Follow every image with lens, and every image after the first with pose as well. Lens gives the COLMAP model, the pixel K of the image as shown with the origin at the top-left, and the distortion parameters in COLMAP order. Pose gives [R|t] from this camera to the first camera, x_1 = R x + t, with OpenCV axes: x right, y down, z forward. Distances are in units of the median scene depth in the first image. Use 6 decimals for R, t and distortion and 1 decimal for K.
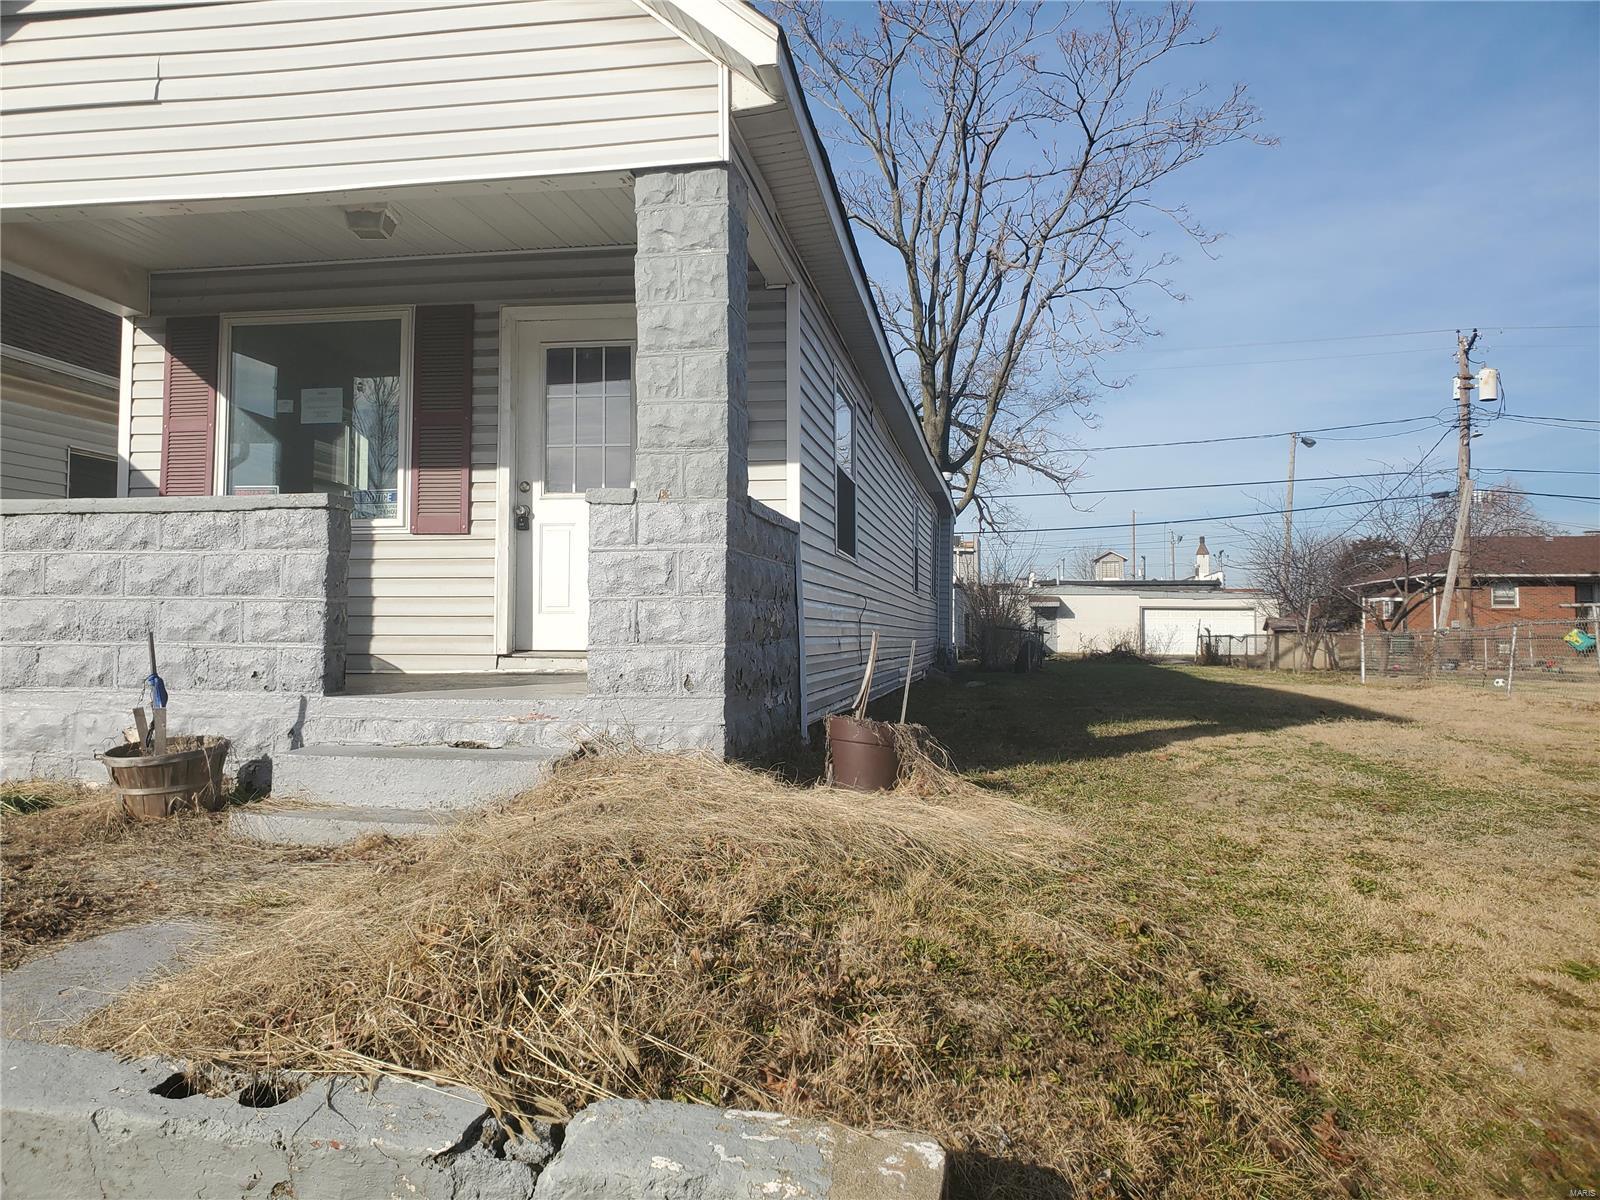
lens RADIAL K [[1226.4, 0, 801.5], [0, 1226.4, 582.0], [0, 0, 1]] dist [0.018026, -0.000102]
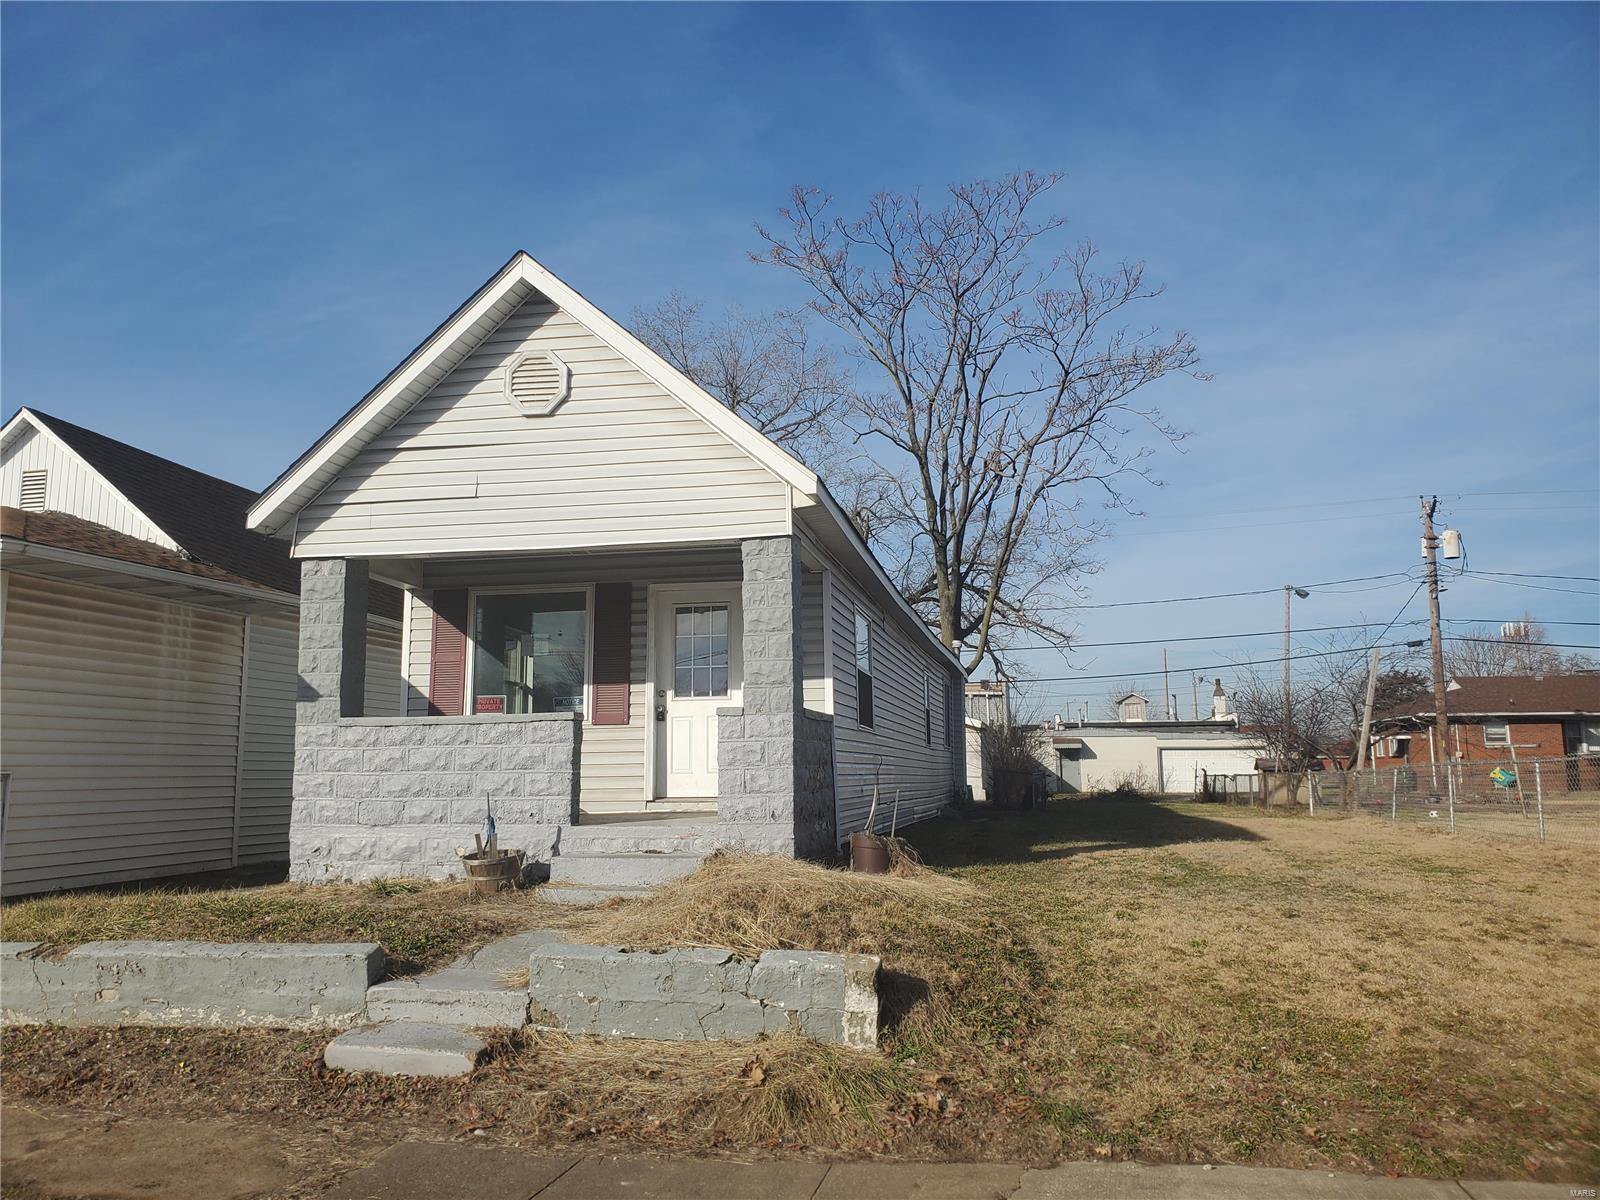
lens RADIAL K [[1210.1, 0, 803.9], [0, 1210.1, 594.5], [0, 0, 1]] dist [0.122763, -0.278954]
pose [[0.999490, -0.017703, -0.026585, 0.004943], [0.014816, 0.994349, -0.105126, -0.038690], [0.028296, 0.104679, 0.994103, -0.598580]]
